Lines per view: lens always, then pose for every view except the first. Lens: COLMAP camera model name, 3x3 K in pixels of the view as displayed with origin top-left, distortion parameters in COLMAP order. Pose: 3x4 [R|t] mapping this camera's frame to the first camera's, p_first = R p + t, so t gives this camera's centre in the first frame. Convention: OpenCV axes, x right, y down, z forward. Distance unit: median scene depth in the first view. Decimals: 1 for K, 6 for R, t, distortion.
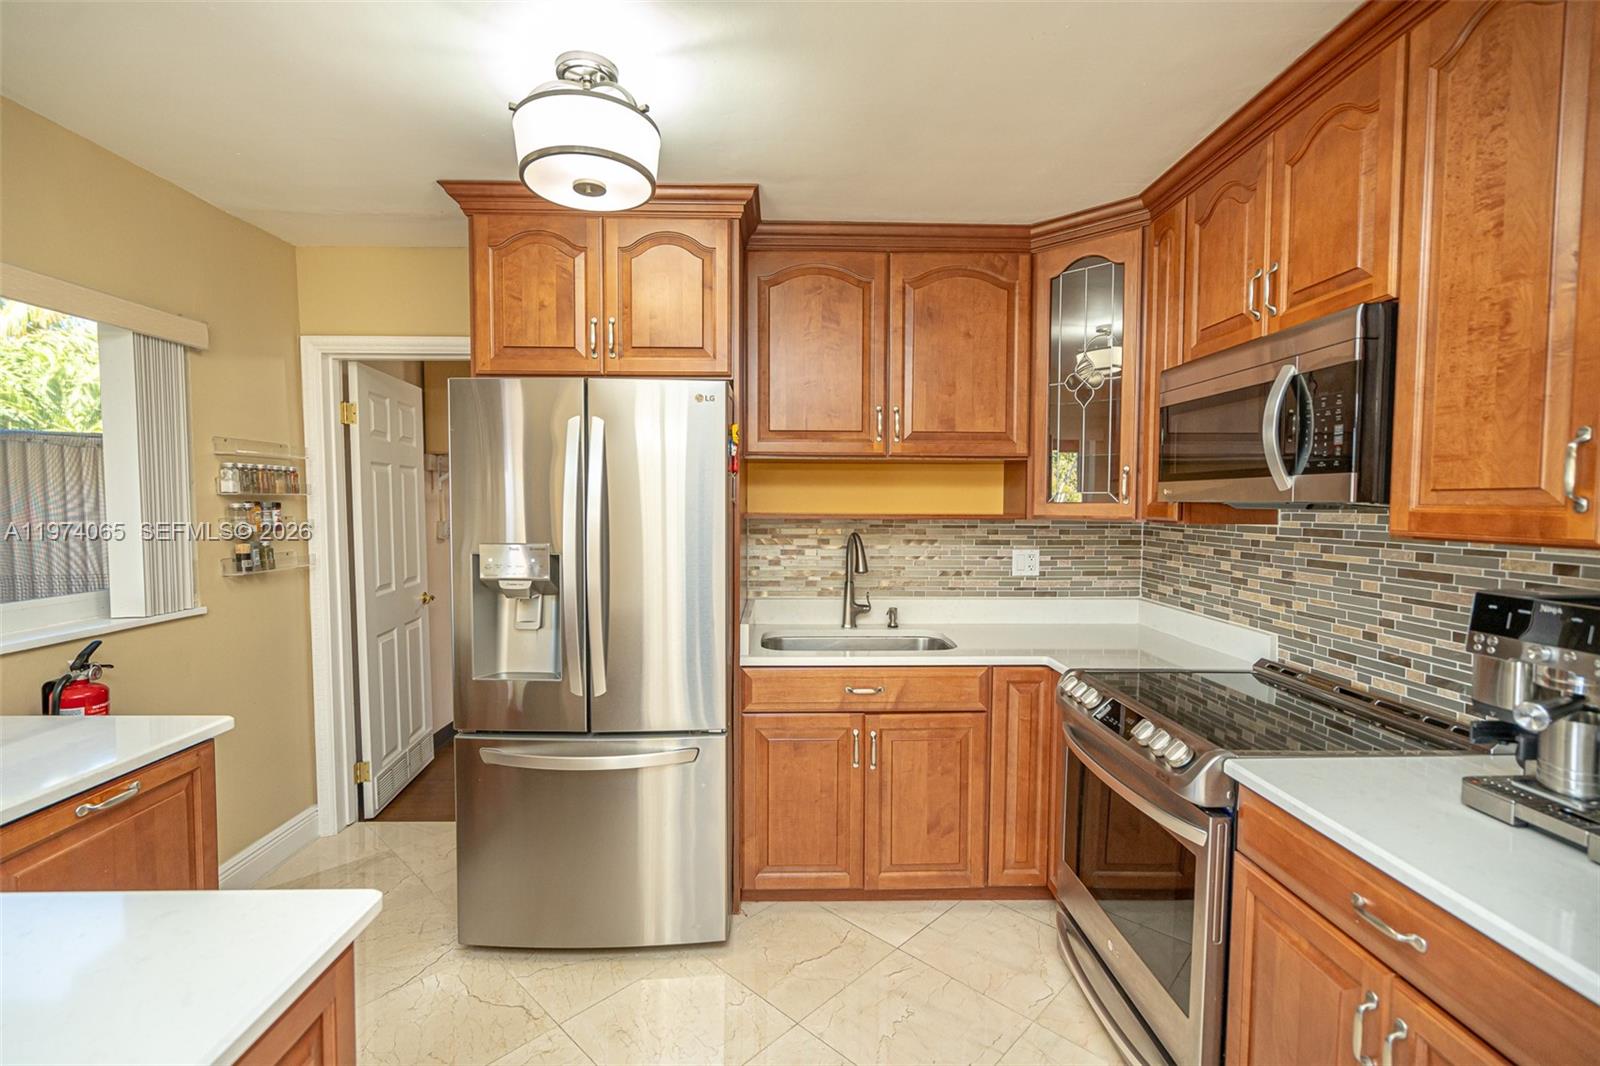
lens RADIAL K [[719.1, 0, 800.0], [0, 719.1, 533.0], [0, 0, 1]] dist [-0.000463, -0.000474]
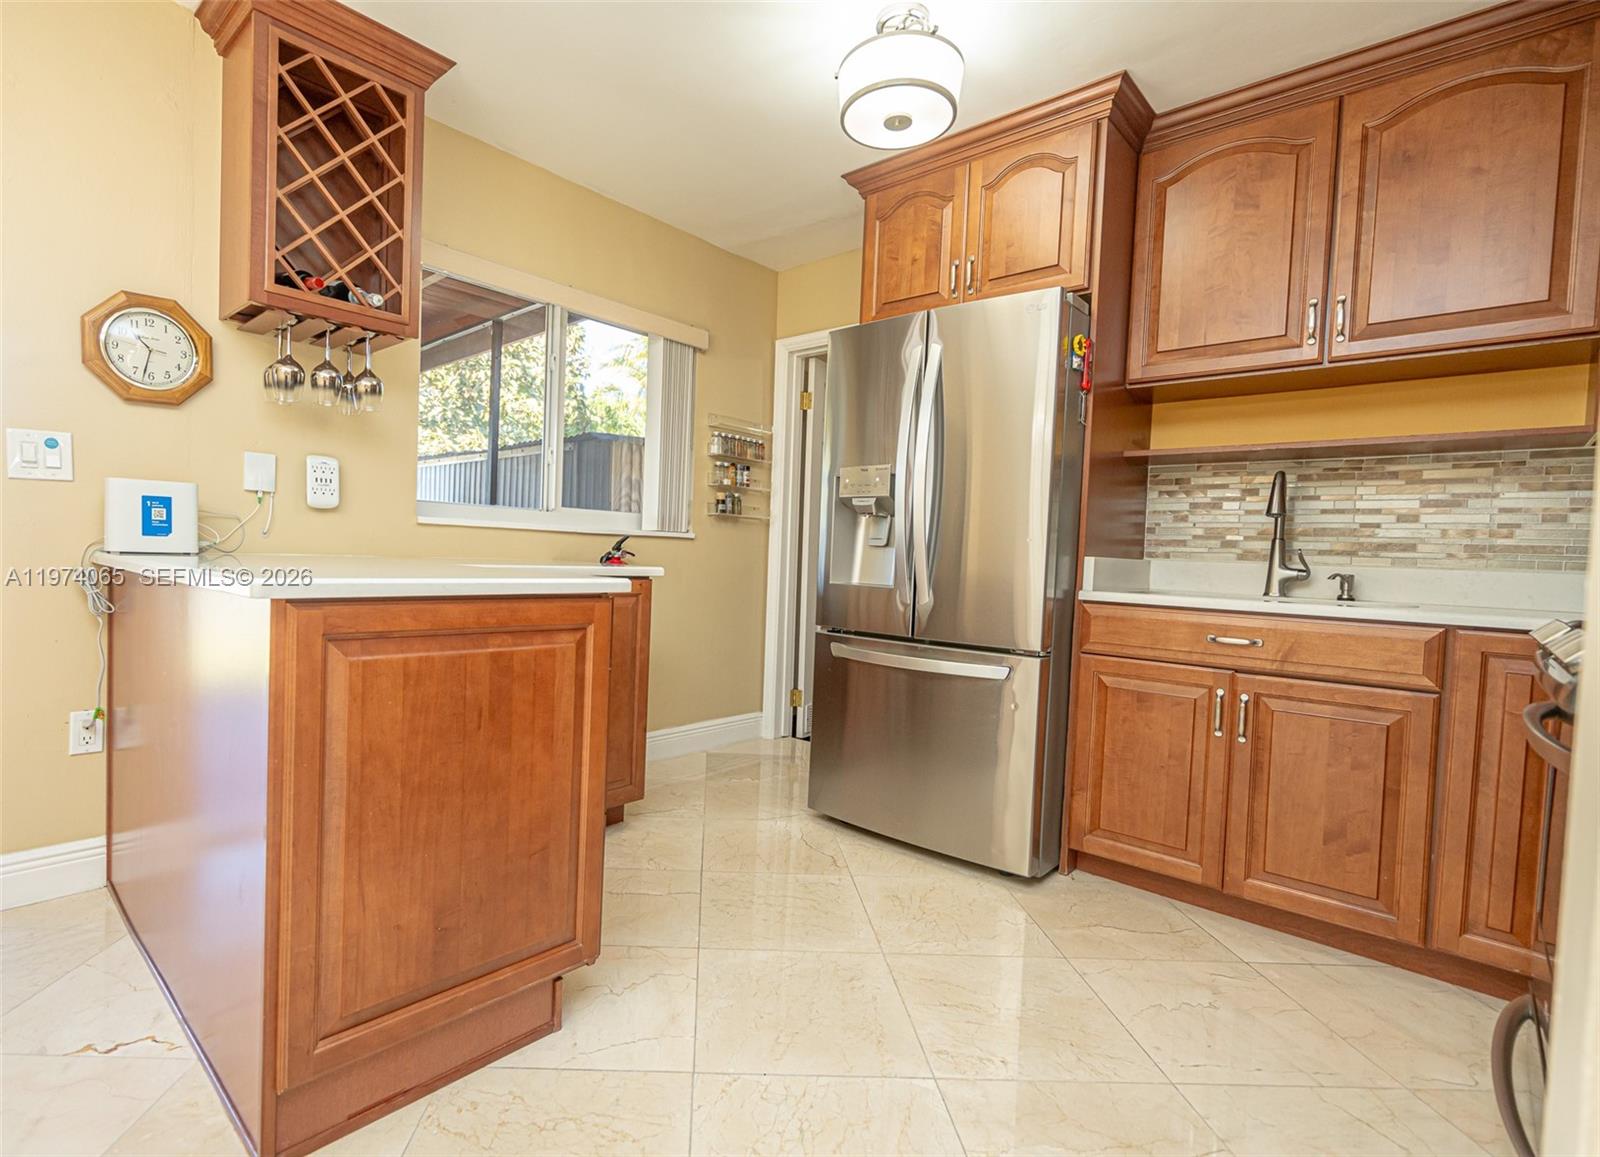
lens RADIAL K [[784.1, 0, 737.6], [0, 784.1, 578.4], [0, 0, 1]] dist [-0.003293, 0.000864]
pose [[0.709166, 0.046063, -0.703535, 0.306330], [-0.068571, 0.997639, -0.003800, 0.187897], [0.701699, 0.050937, 0.710650, -0.020541]]
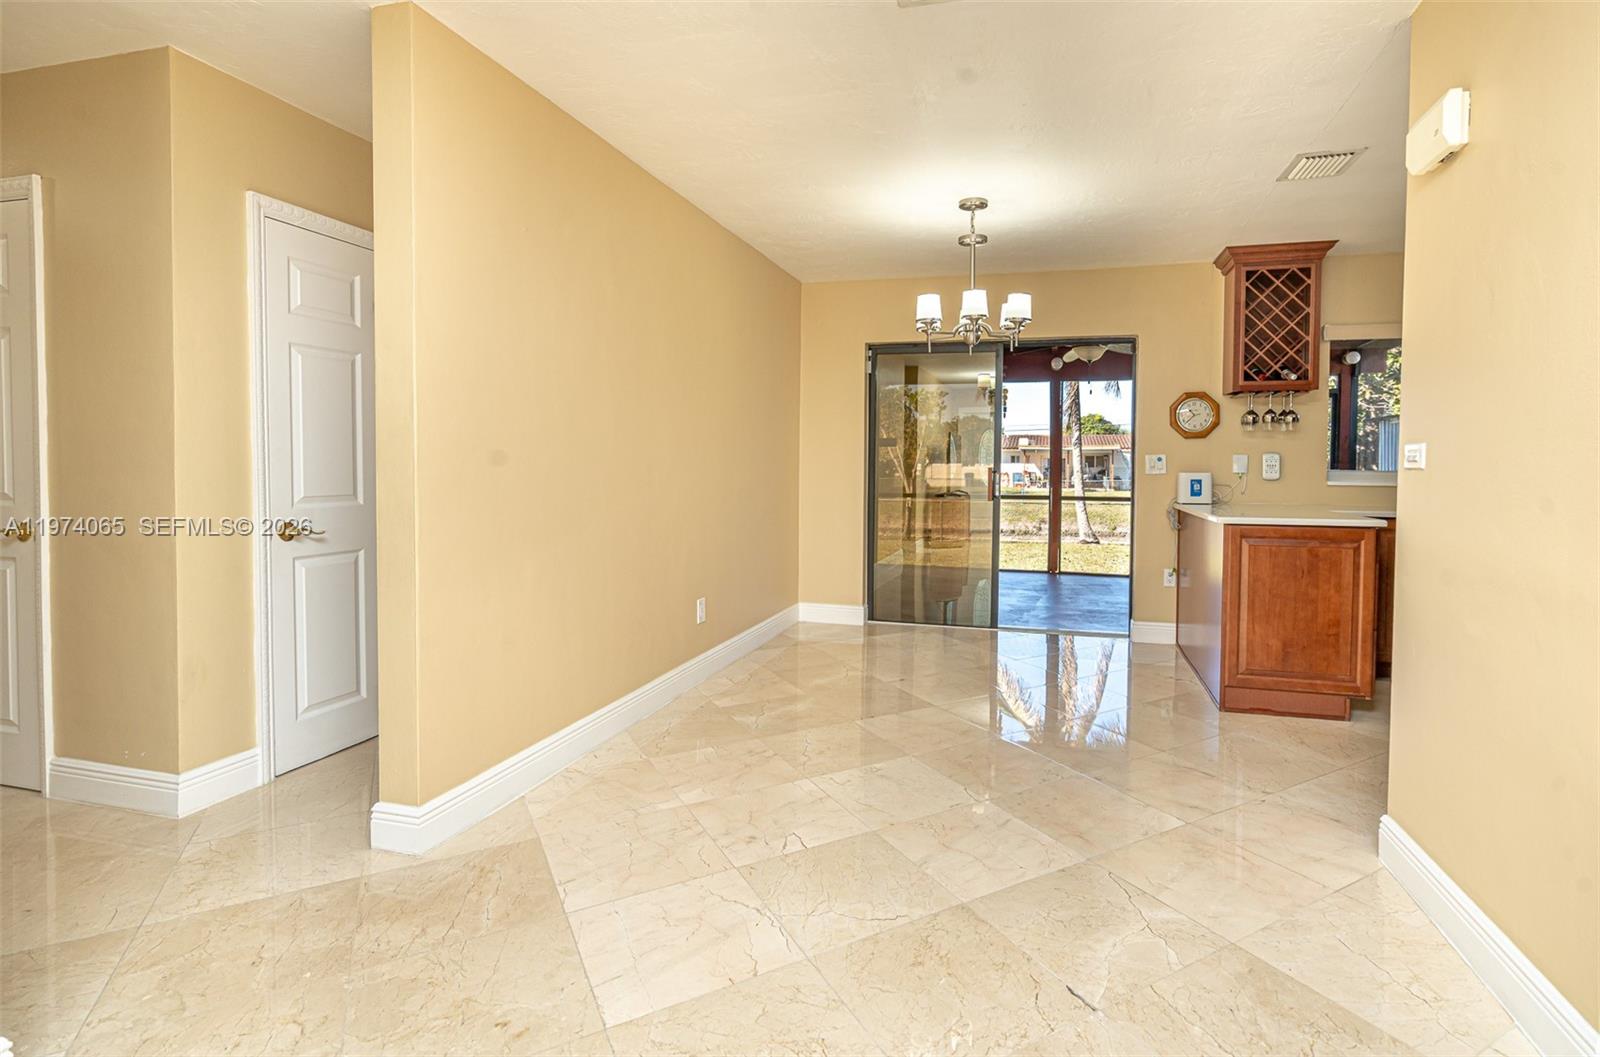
lens RADIAL K [[772.8, 0, 855.4], [0, 772.8, 484.4], [0, 0, 1]] dist [-0.003148, -0.000185]
pose [[-0.275042, 0.017851, -0.961266, 1.399075], [-0.055826, 0.997844, 0.034503, 0.131620], [0.959810, 0.063153, -0.273453, -0.159359]]
